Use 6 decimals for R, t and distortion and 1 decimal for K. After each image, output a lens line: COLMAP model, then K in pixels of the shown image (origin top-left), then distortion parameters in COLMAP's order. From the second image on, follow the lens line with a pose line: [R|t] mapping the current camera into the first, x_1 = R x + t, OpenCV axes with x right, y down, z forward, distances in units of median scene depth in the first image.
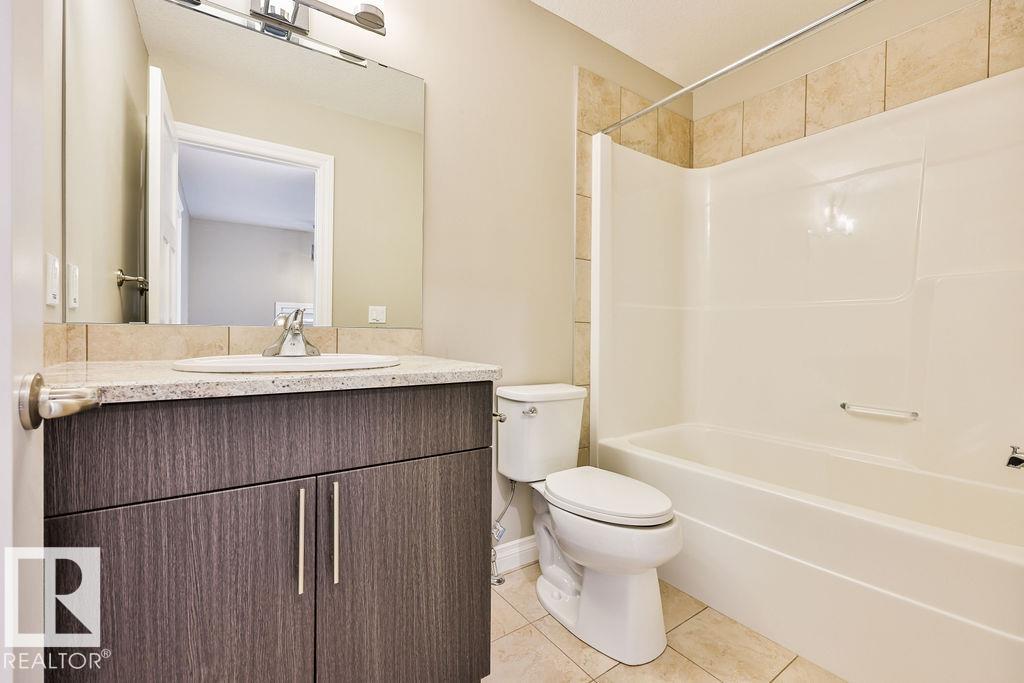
lens RADIAL K [[433.6, 0, 514.9], [0, 433.6, 338.2], [0, 0, 1]] dist [-0.007373, 0.000273]
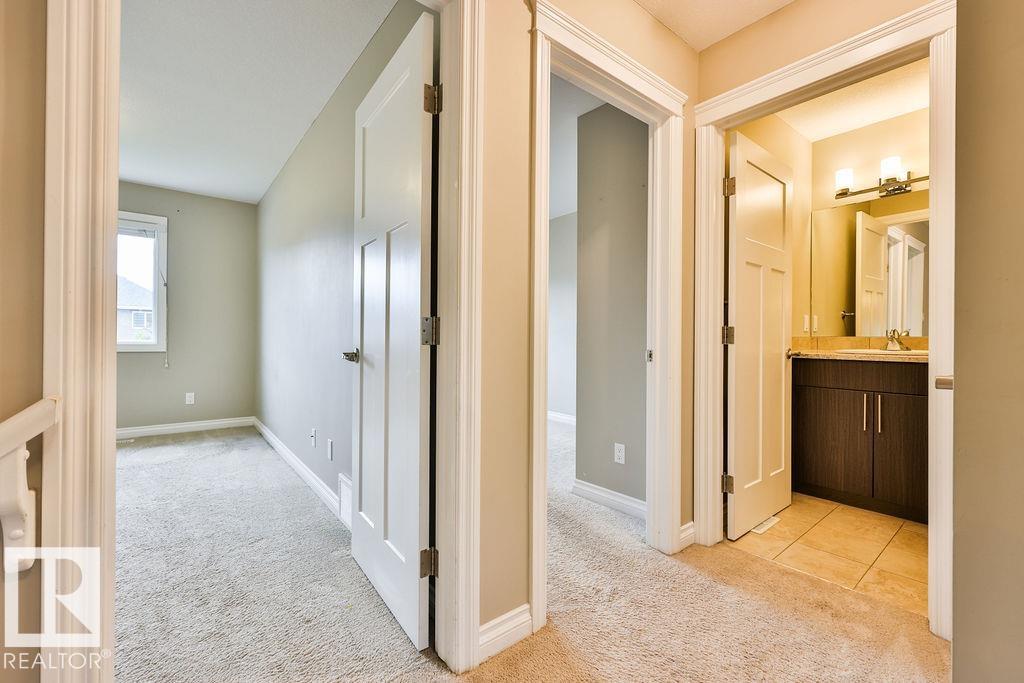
lens RADIAL K [[433.6, 0, 519.0], [0, 433.6, 339.6], [0, 0, 1]] dist [-0.007373, 0.000273]
pose [[0.075047, -0.011107, -0.997118, 1.666720], [-0.012924, 0.999843, -0.012110, 0.041854], [0.997096, 0.013796, 0.074892, -1.146566]]
